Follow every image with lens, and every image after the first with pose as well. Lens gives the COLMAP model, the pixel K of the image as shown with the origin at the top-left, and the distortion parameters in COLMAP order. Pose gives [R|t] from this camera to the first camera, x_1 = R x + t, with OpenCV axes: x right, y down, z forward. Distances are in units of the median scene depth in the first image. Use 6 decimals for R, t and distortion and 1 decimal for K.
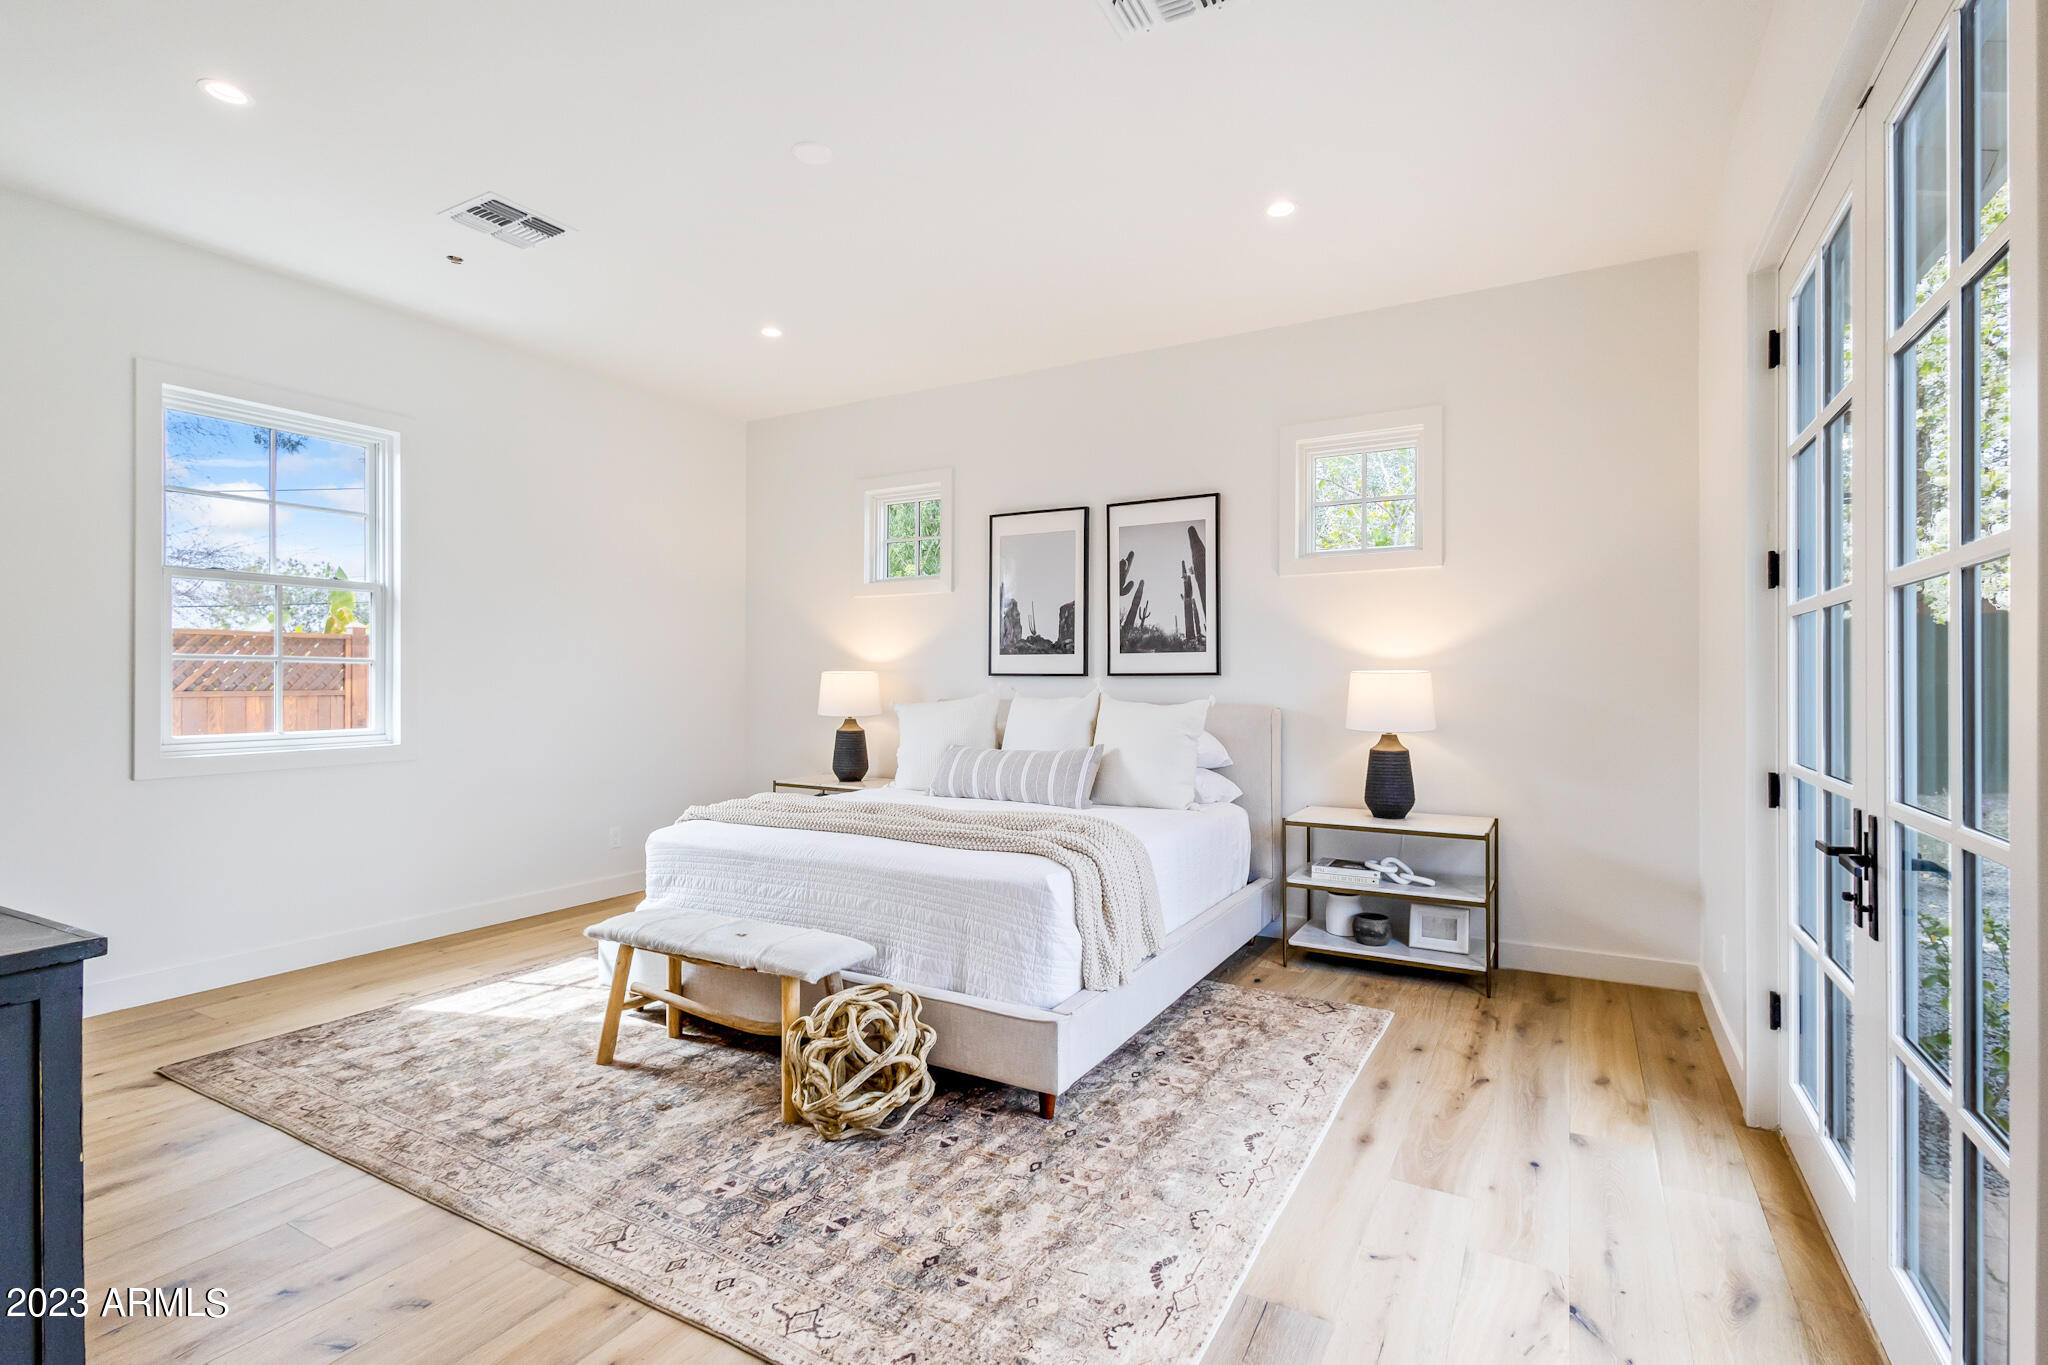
lens RADIAL K [[939.6, 0, 1053.6], [0, 939.6, 717.5], [0, 0, 1]] dist [0.003324, 0.000205]
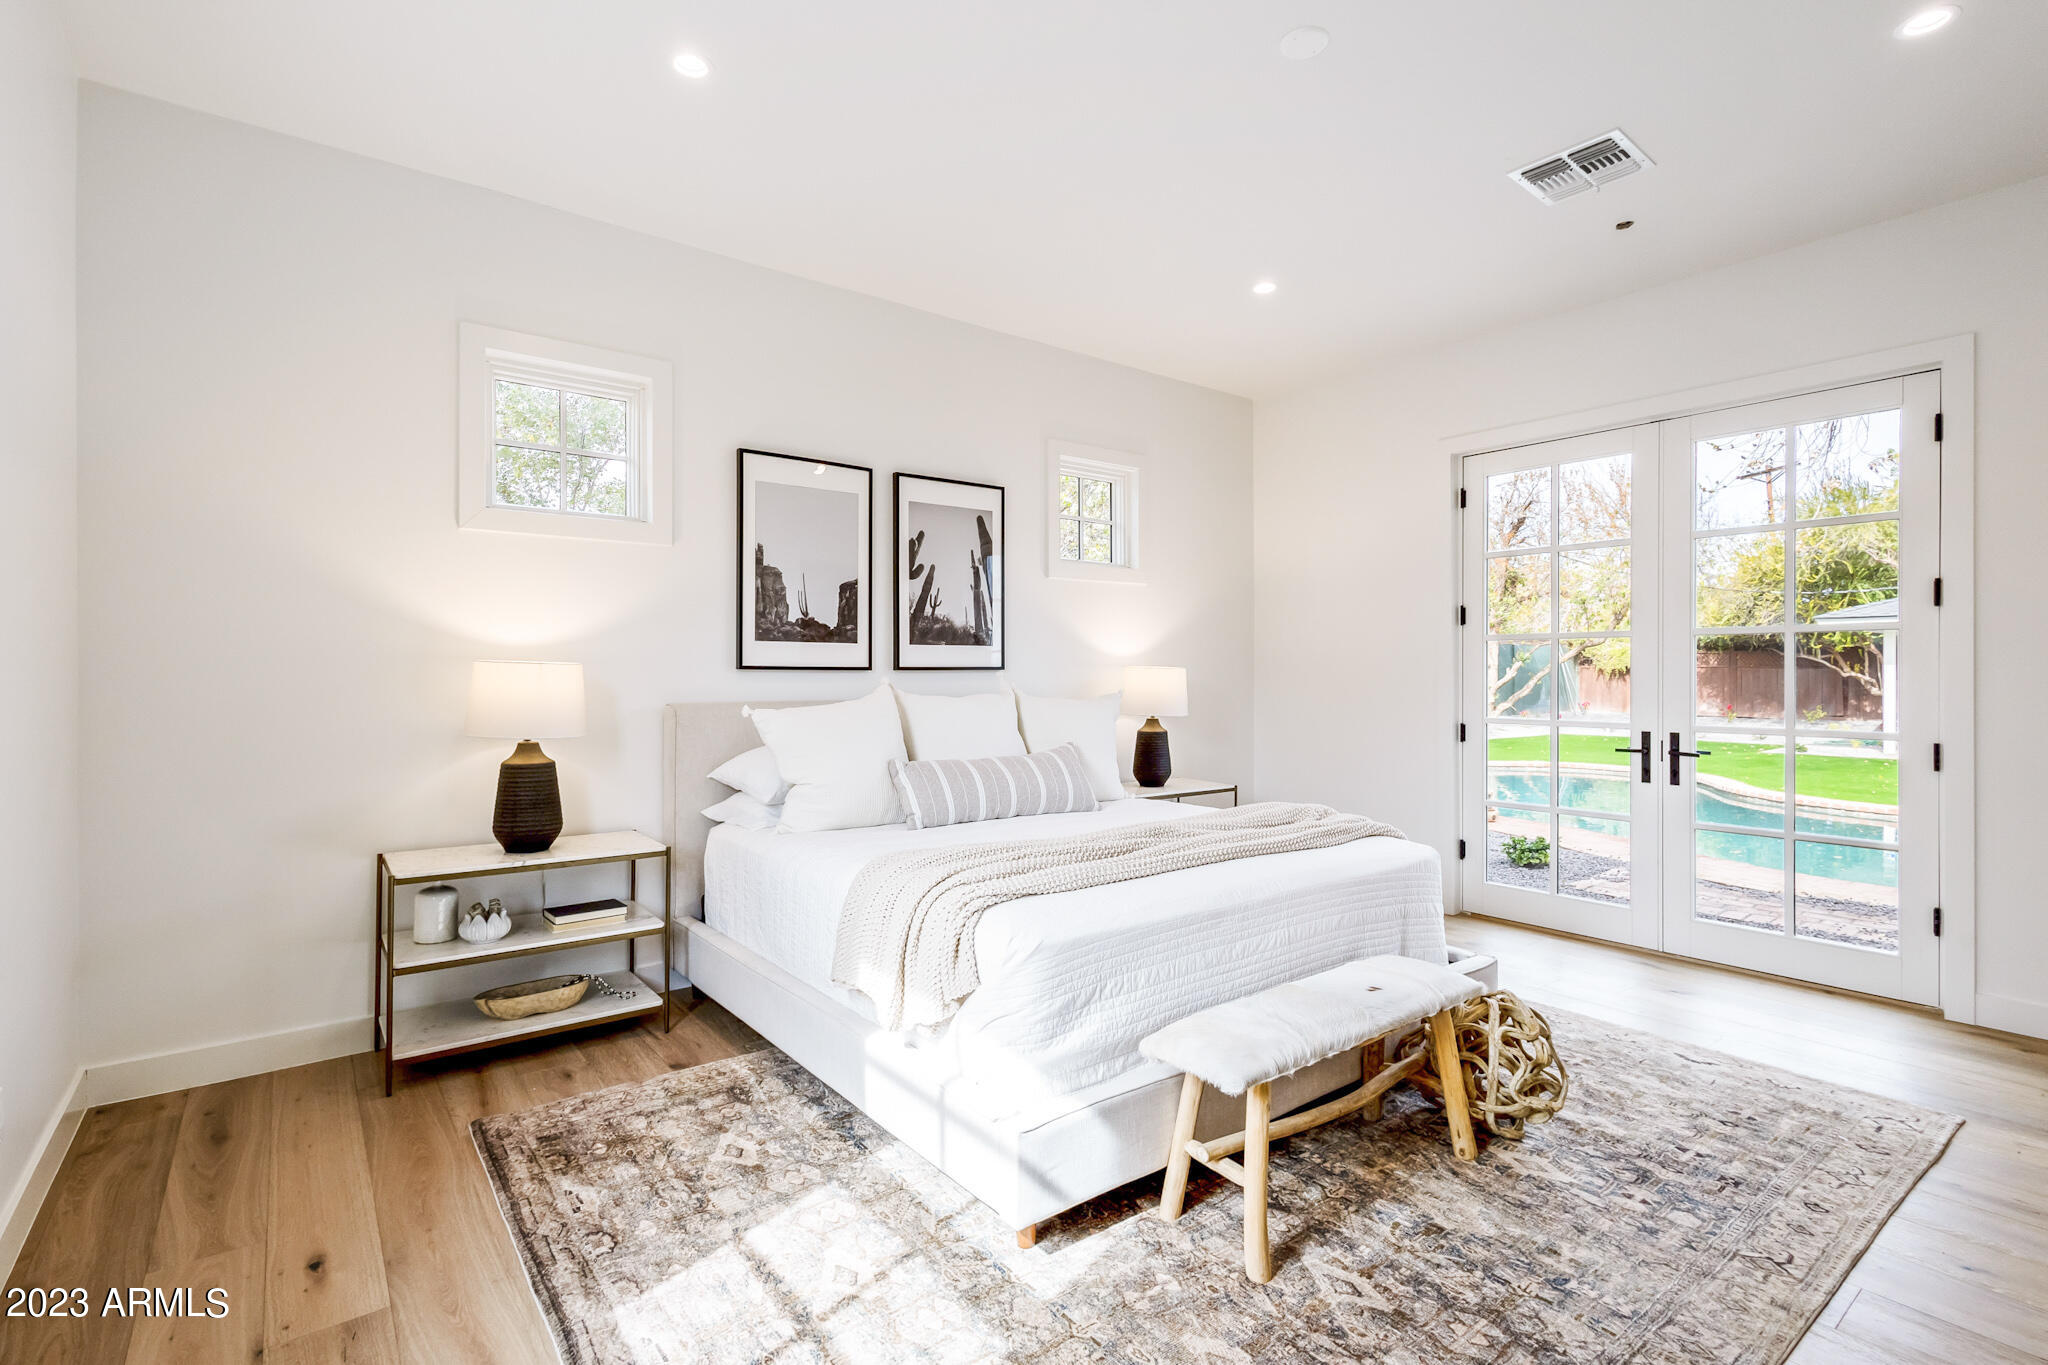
lens RADIAL K [[959.7, 0, 1024.0], [0, 959.7, 682.5], [0, 0, 1]] dist [0.024013, -0.005936]
pose [[0.401877, -0.004193, 0.915684, -0.714718], [0.044788, 0.998883, -0.015083, -0.014651], [-0.914598, 0.047073, 0.401616, 0.550863]]
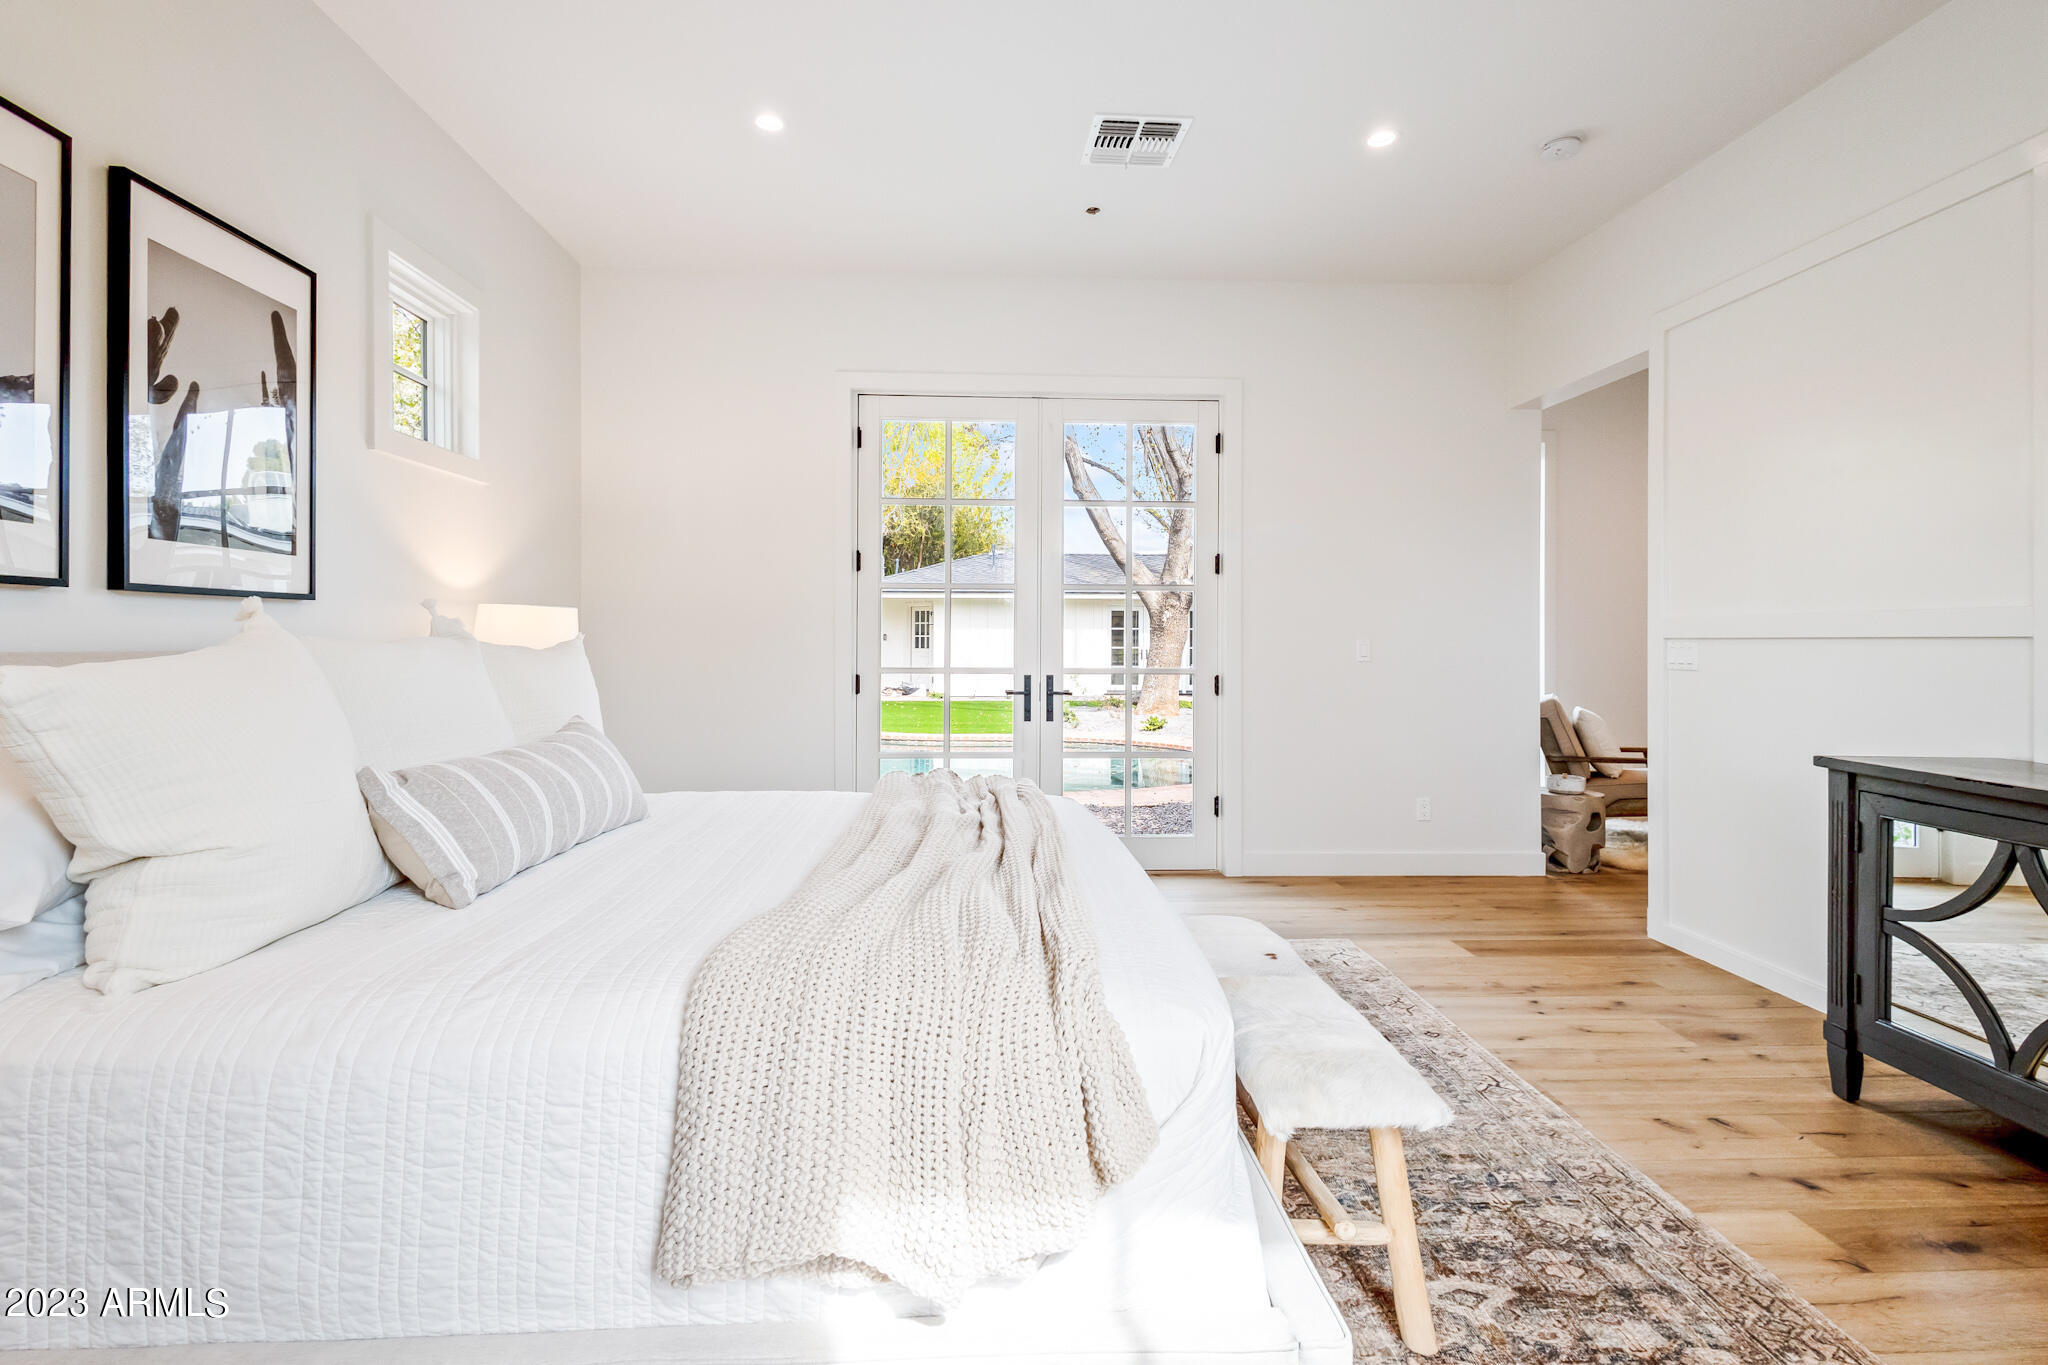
lens RADIAL K [[976.8, 0, 1021.5], [0, 976.8, 638.8], [0, 0, 1]] dist [0.019558, -0.008879]
pose [[-0.522544, 0.003439, 0.852606, -0.516037], [0.041702, 0.998898, 0.021529, -0.016126], [-0.851592, 0.046805, -0.522111, 0.910408]]
